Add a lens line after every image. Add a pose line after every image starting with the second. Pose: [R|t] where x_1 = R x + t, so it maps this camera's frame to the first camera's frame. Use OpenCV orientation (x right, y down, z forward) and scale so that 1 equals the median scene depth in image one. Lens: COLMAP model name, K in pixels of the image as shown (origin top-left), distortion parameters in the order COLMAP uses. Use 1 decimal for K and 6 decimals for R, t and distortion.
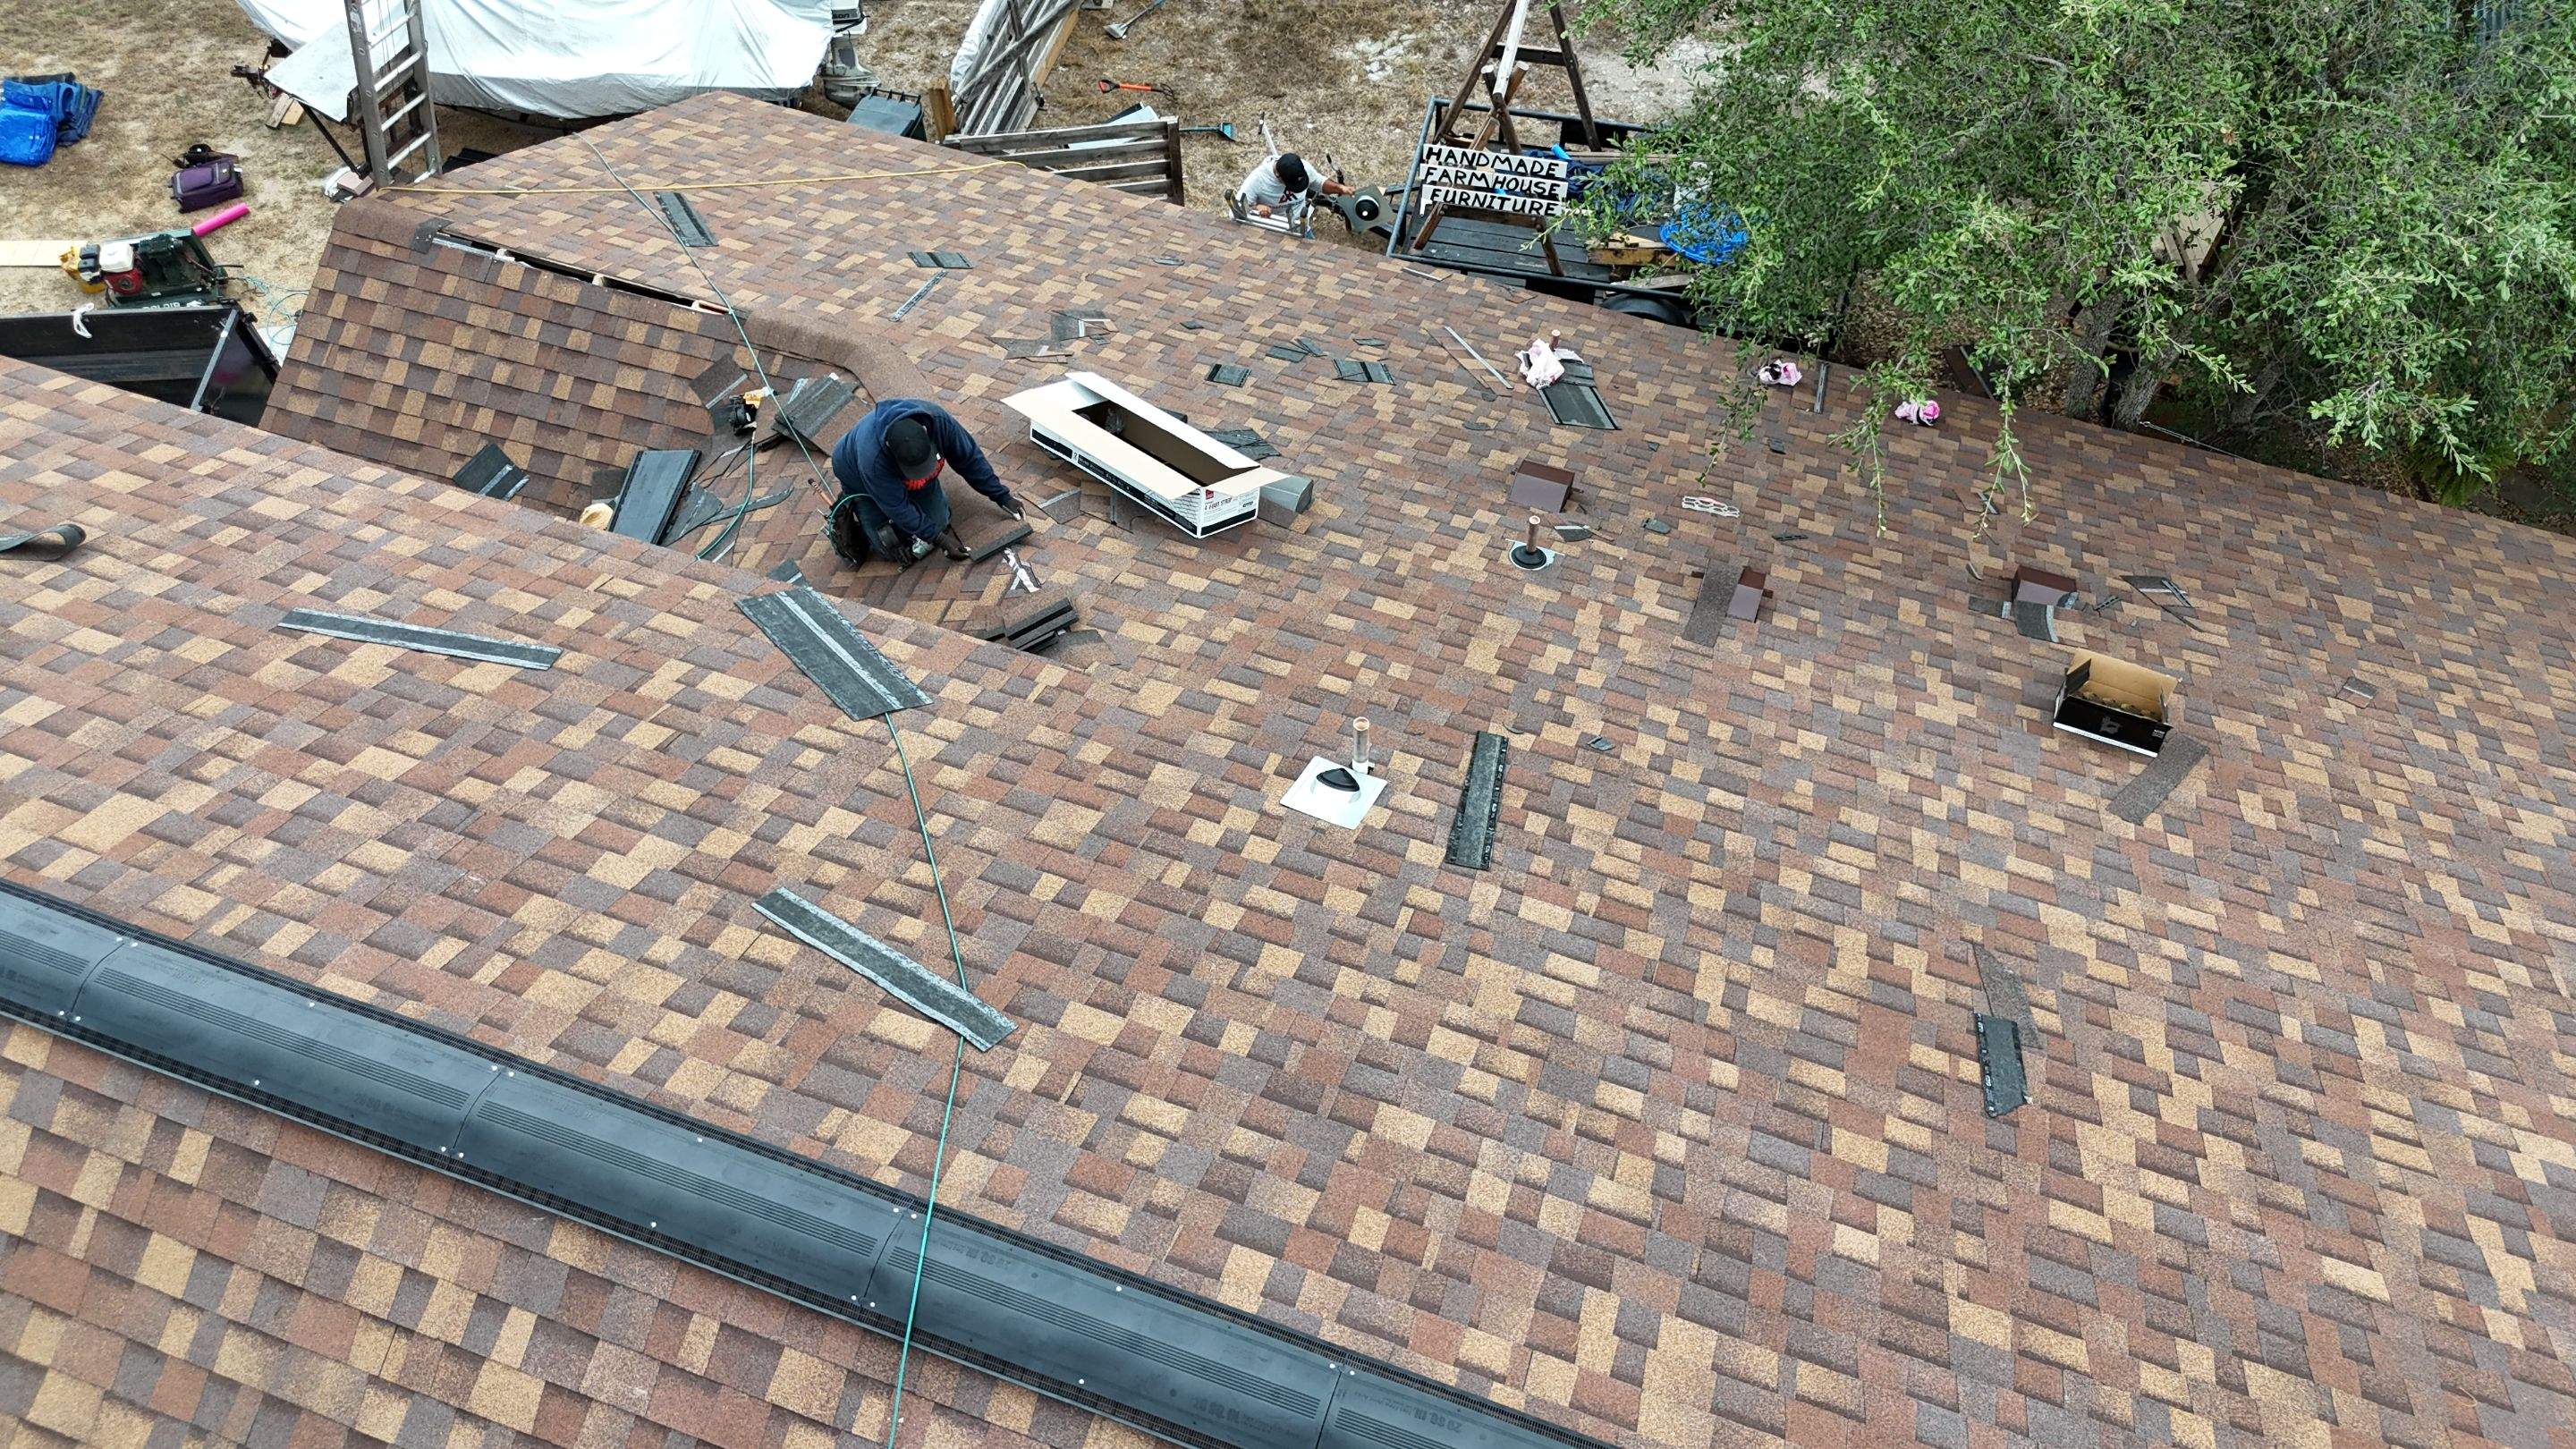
lens RADIAL K [[1903.8, 0, 1289.9], [0, 1903.8, 724.1], [0, 0, 1]] dist [0.084913, -0.084899]
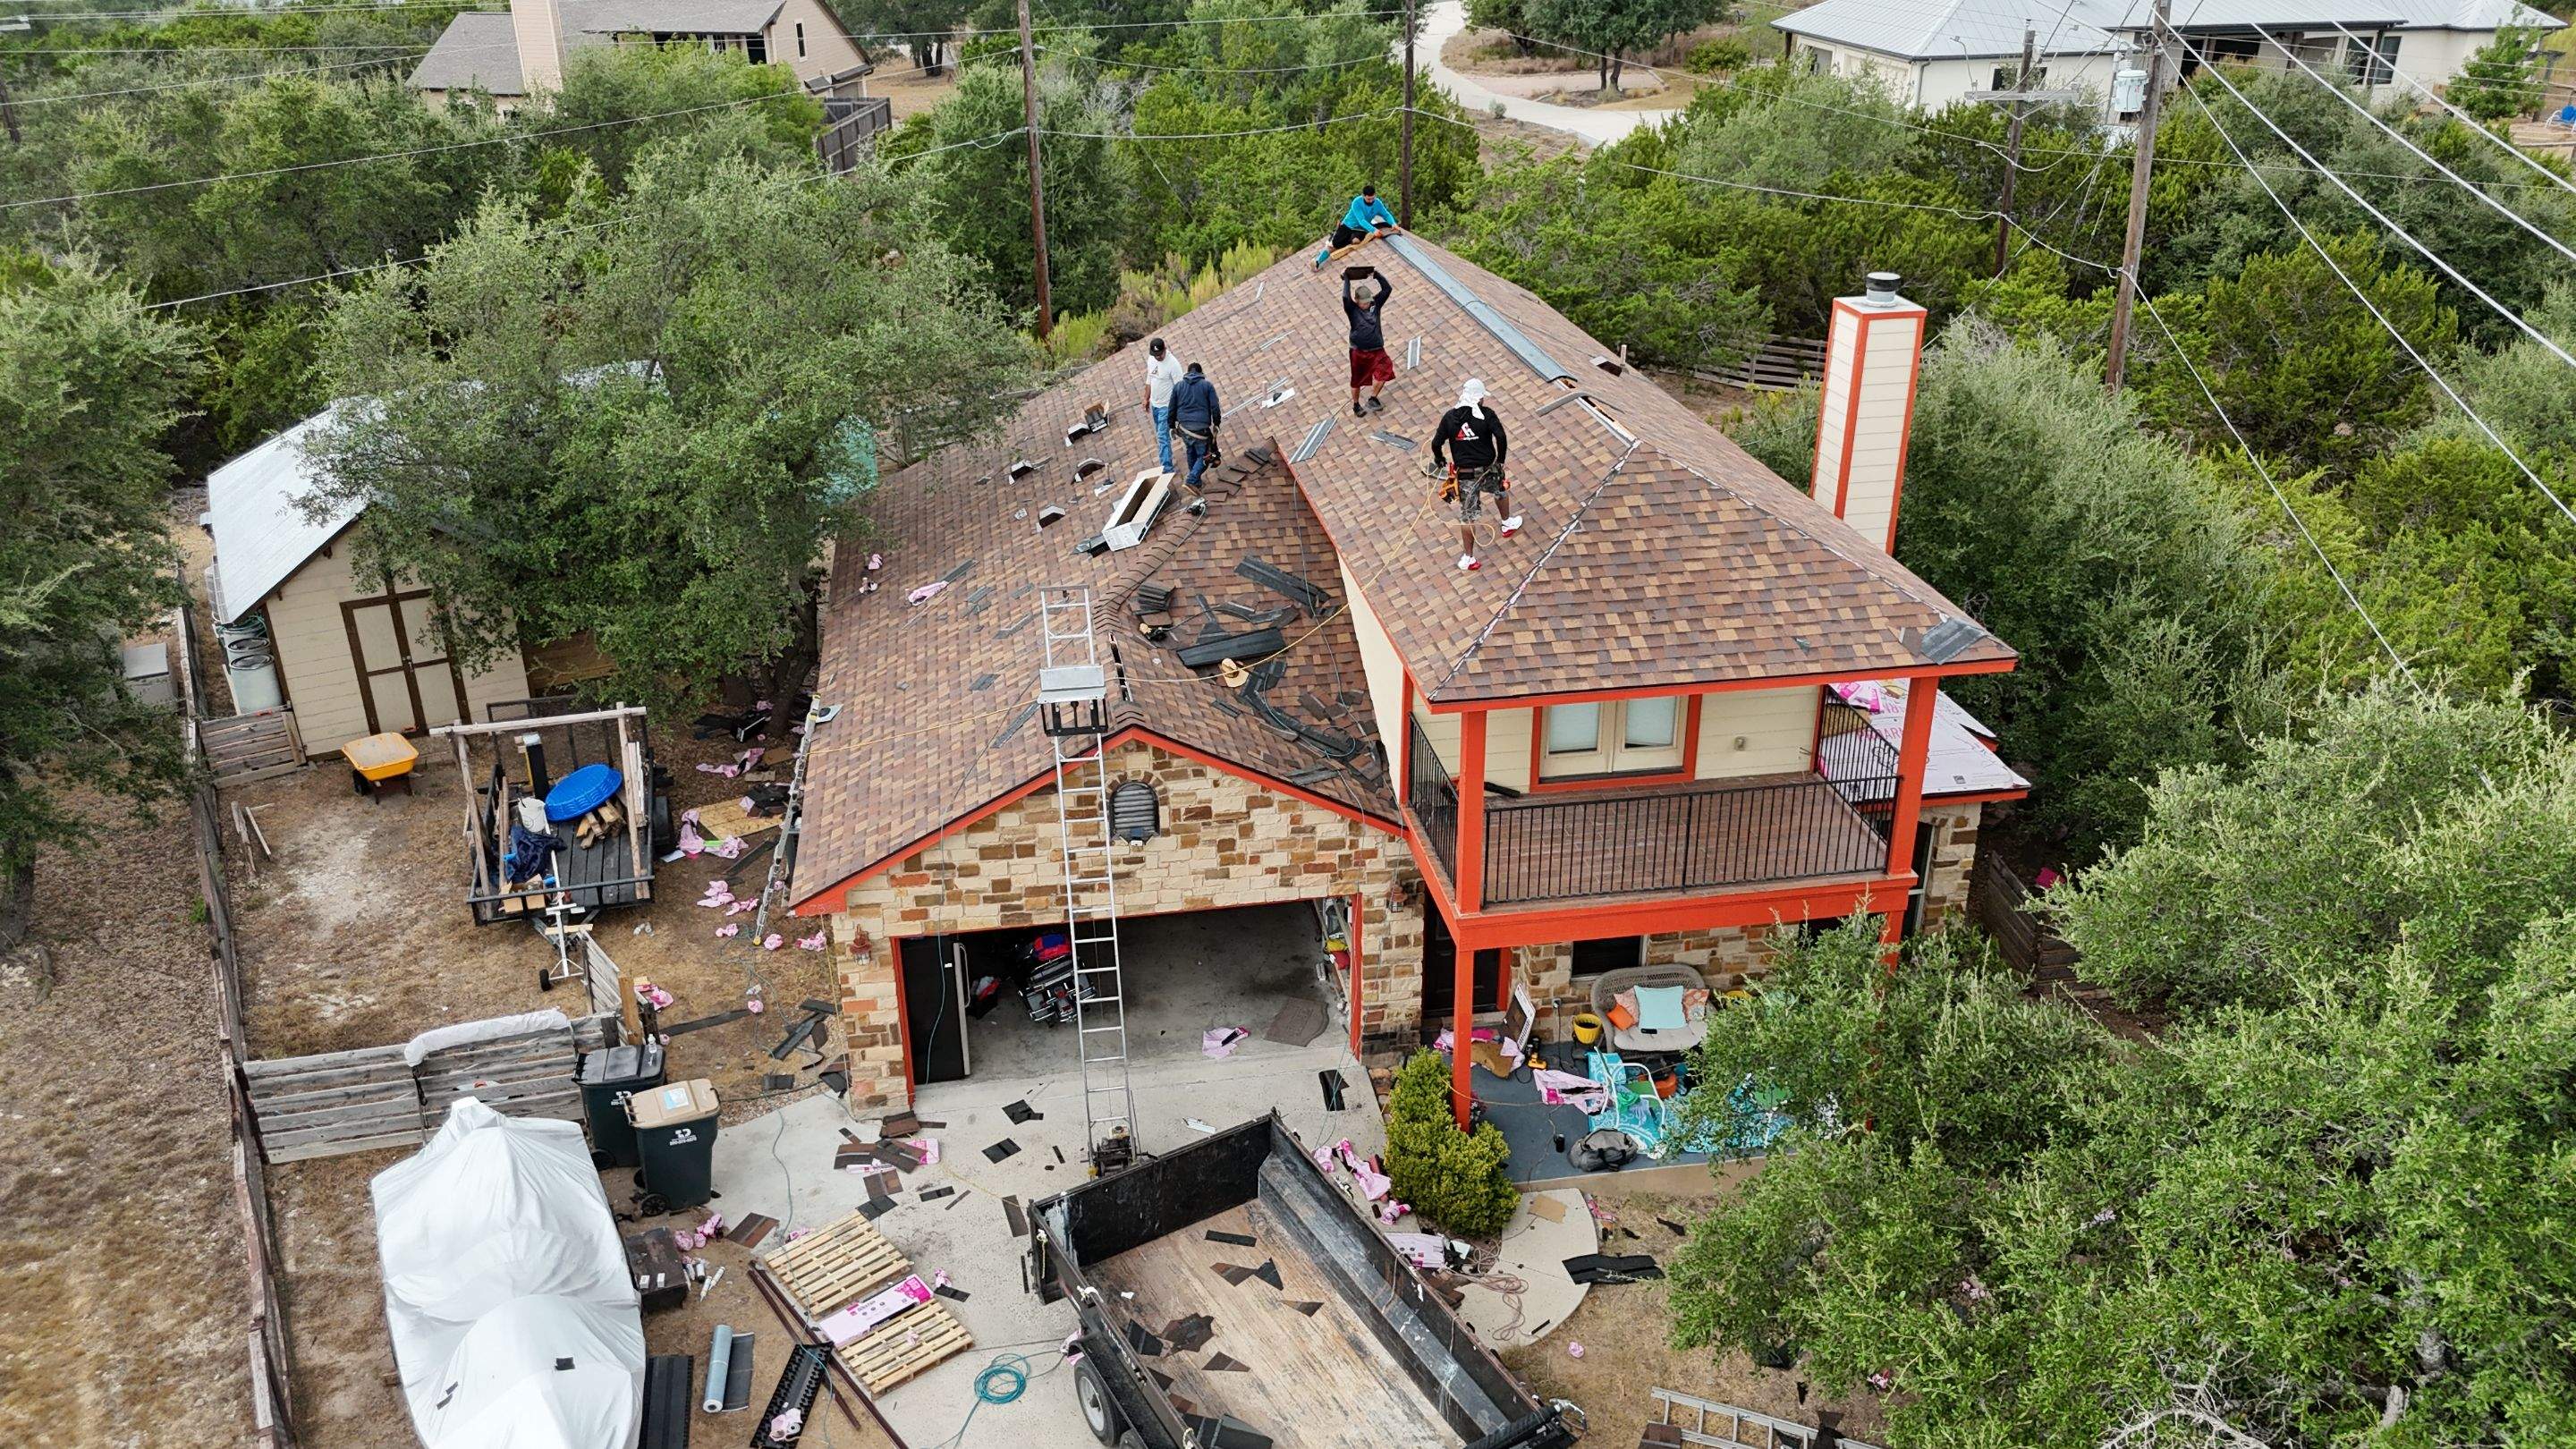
lens RADIAL K [[1879.5, 0, 1301.4], [0, 1879.5, 722.2], [0, 0, 1]] dist [0.138704, -0.190704]
pose [[-0.494611, -0.367559, 0.787566, -2.542474], [0.721615, 0.331365, 0.607840, -1.592623], [-0.484389, 0.868964, 0.101339, 1.008979]]
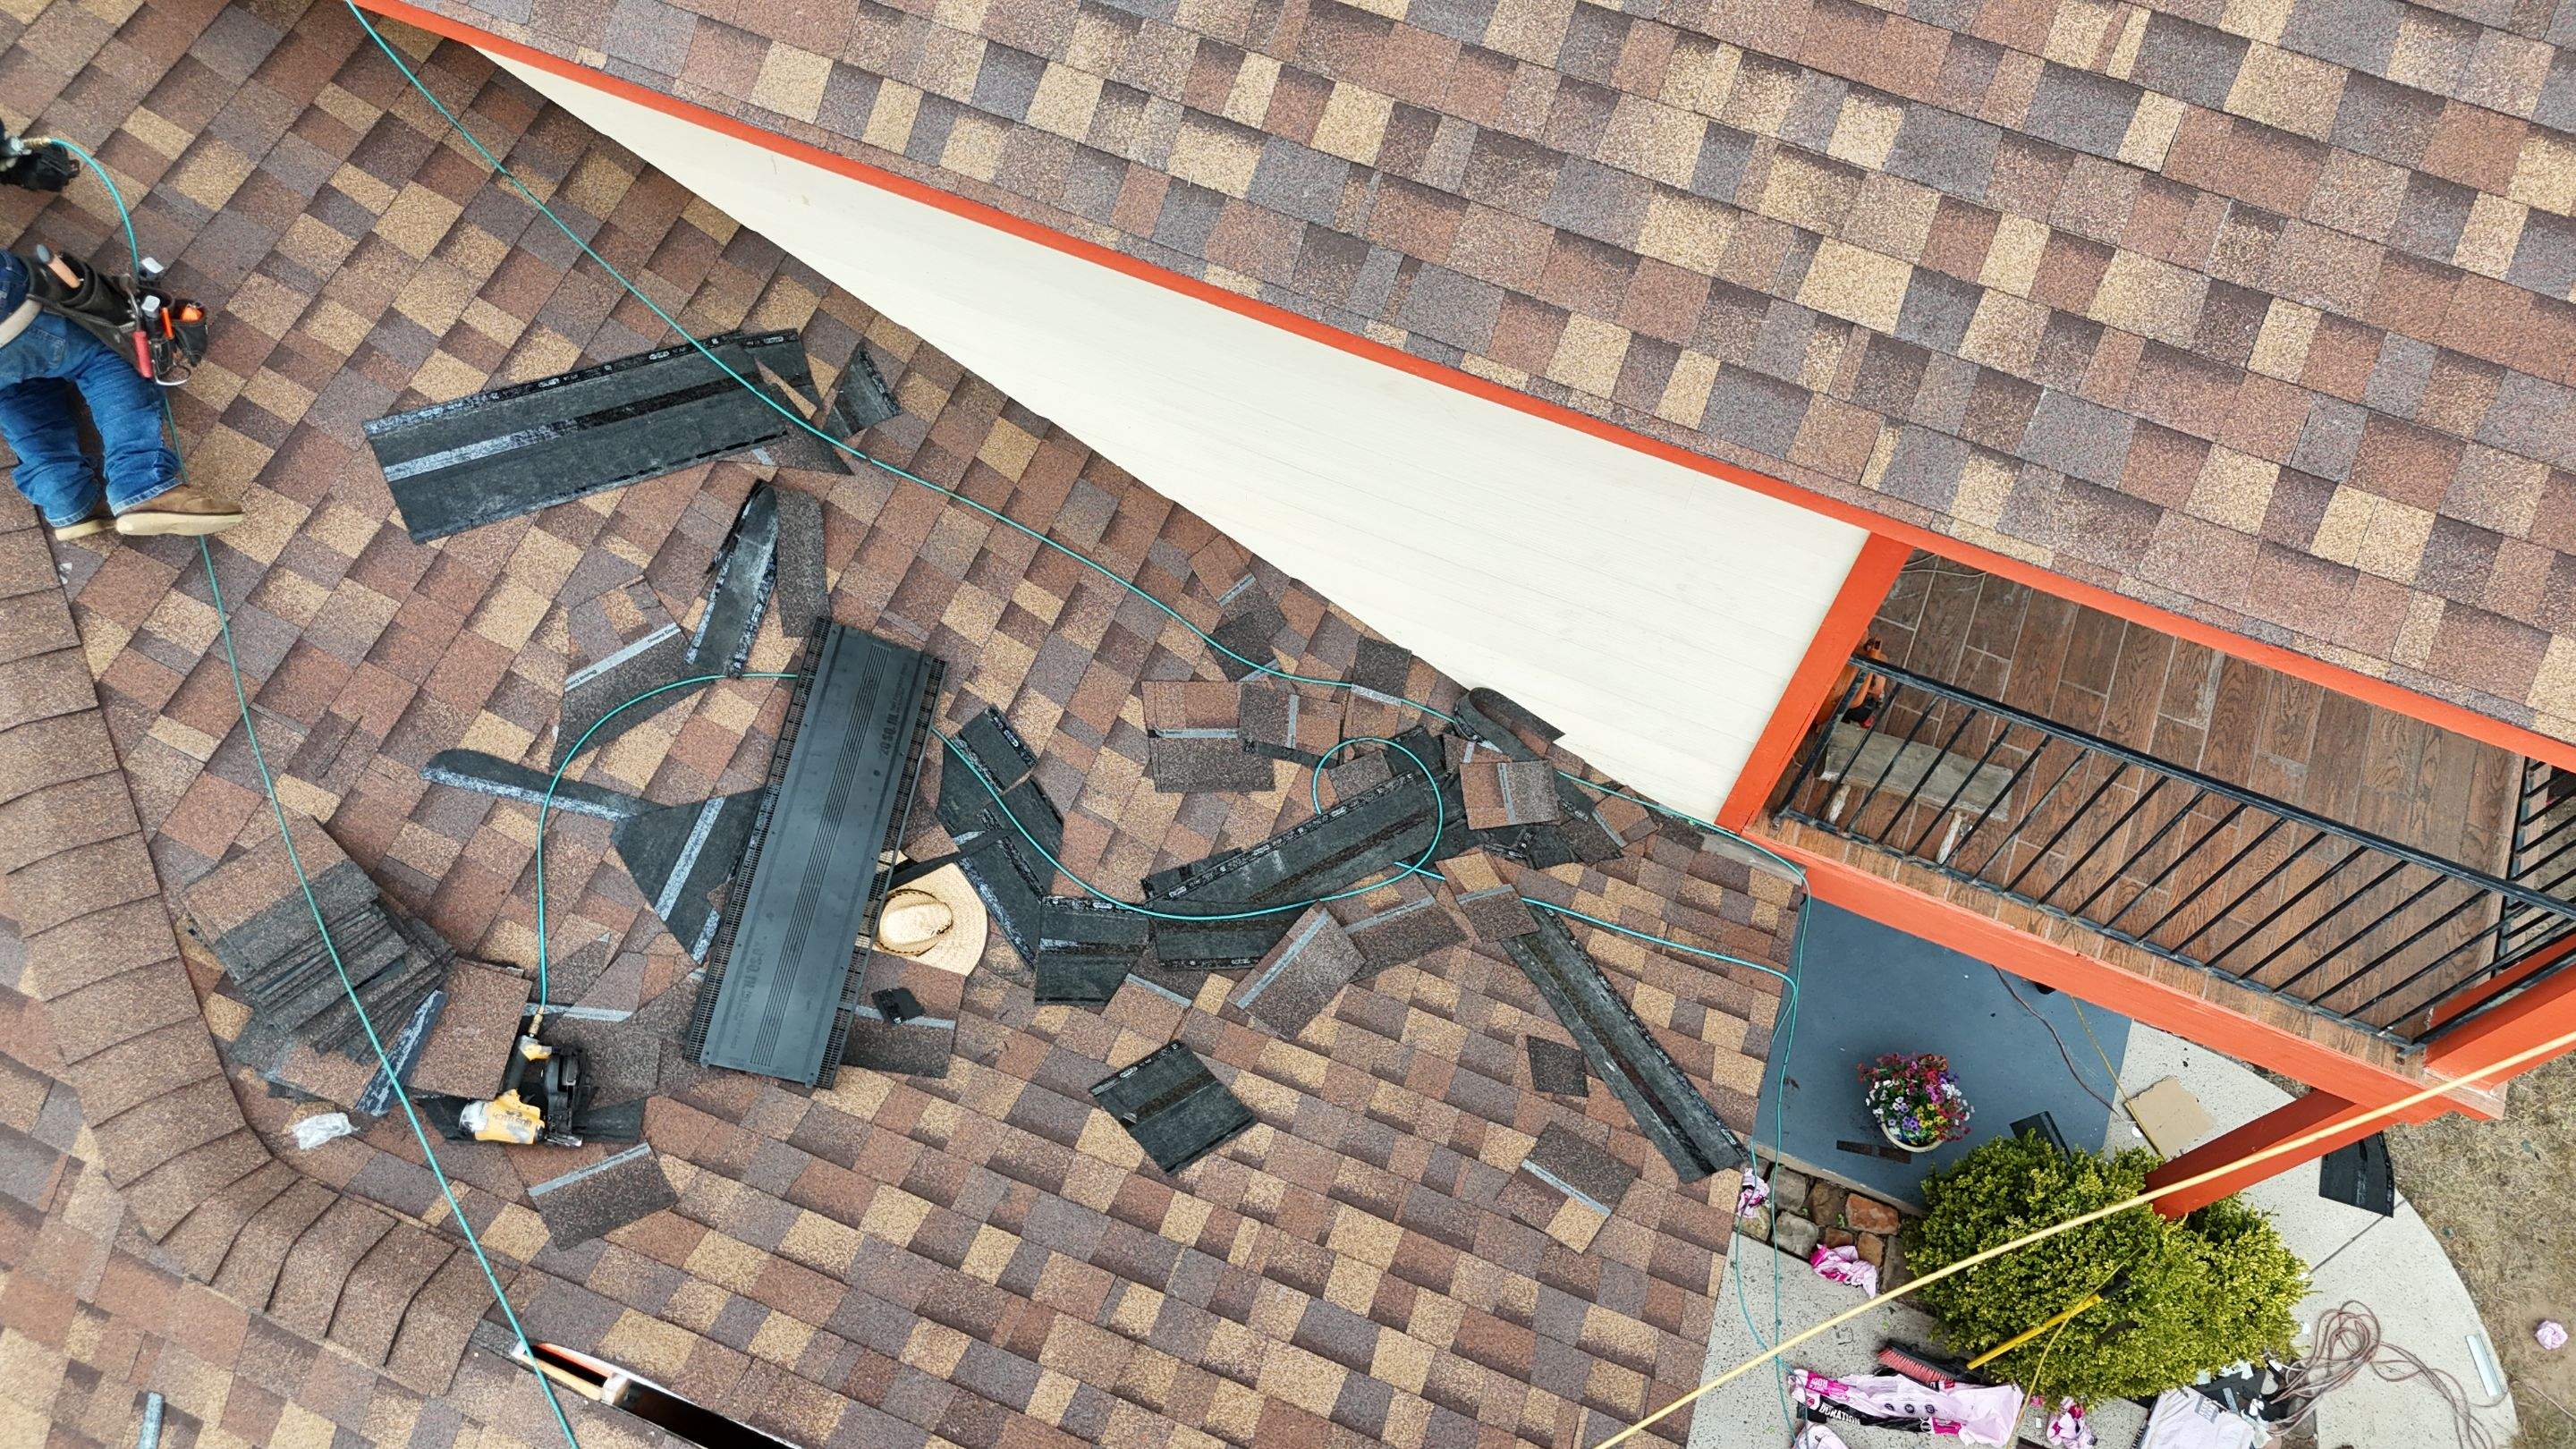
lens RADIAL K [[1911.0, 0, 1304.3], [0, 1911.0, 722.8], [0, 0, 1]] dist [0.082094, -0.080873]
pose [[-0.998467, -0.053840, 0.012818, -0.578425], [0.038336, -0.505763, 0.861820, -0.626277], [-0.039918, 0.860990, 0.507052, 0.876782]]
